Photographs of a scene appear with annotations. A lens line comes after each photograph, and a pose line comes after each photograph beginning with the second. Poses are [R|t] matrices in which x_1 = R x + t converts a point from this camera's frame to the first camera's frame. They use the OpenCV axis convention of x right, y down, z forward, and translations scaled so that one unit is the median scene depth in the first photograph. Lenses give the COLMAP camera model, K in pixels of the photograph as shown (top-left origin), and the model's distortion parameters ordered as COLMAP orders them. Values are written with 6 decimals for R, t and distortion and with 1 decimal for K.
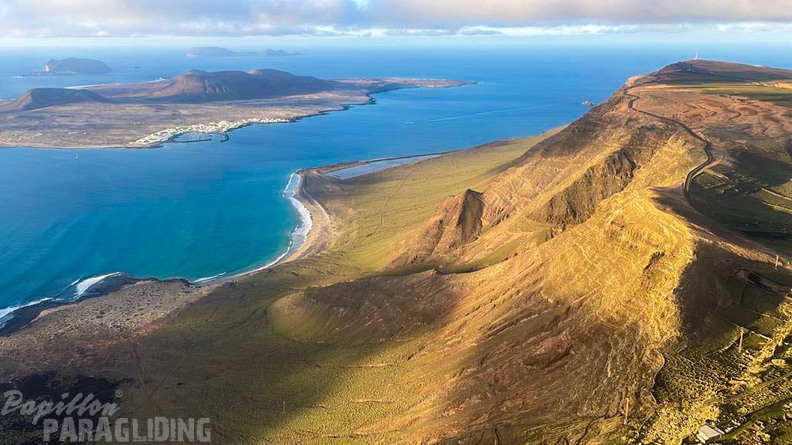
lens RADIAL K [[642.9, 0, 396.0], [0, 642.9, 222.5], [0, 0, 1]] dist [0.008776, -0.001708]
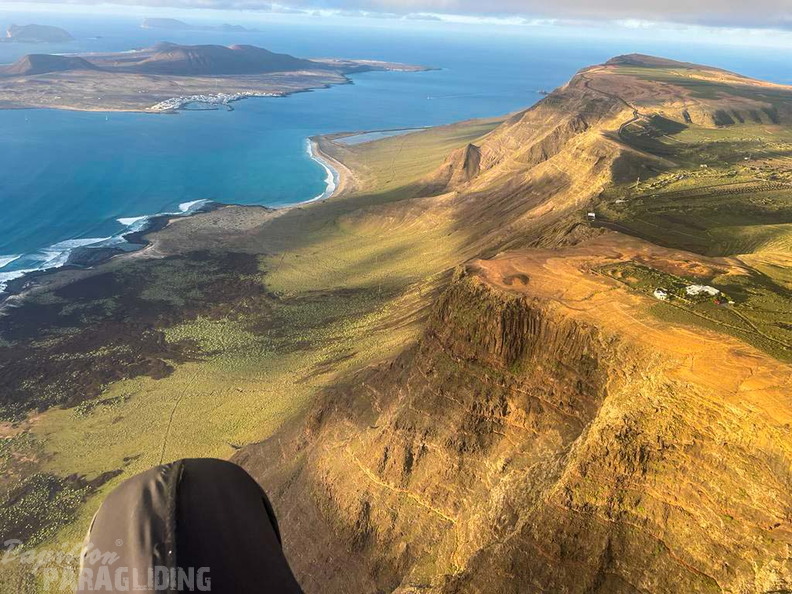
lens RADIAL K [[584.2, 0, 409.8], [0, 584.2, 295.0], [0, 0, 1]] dist [0.091679, -0.117773]
pose [[0.995672, 0.009346, 0.092461, -0.139237], [-0.023477, 0.987956, 0.152945, 0.084290], [-0.089918, -0.154453, 0.983900, -0.320209]]
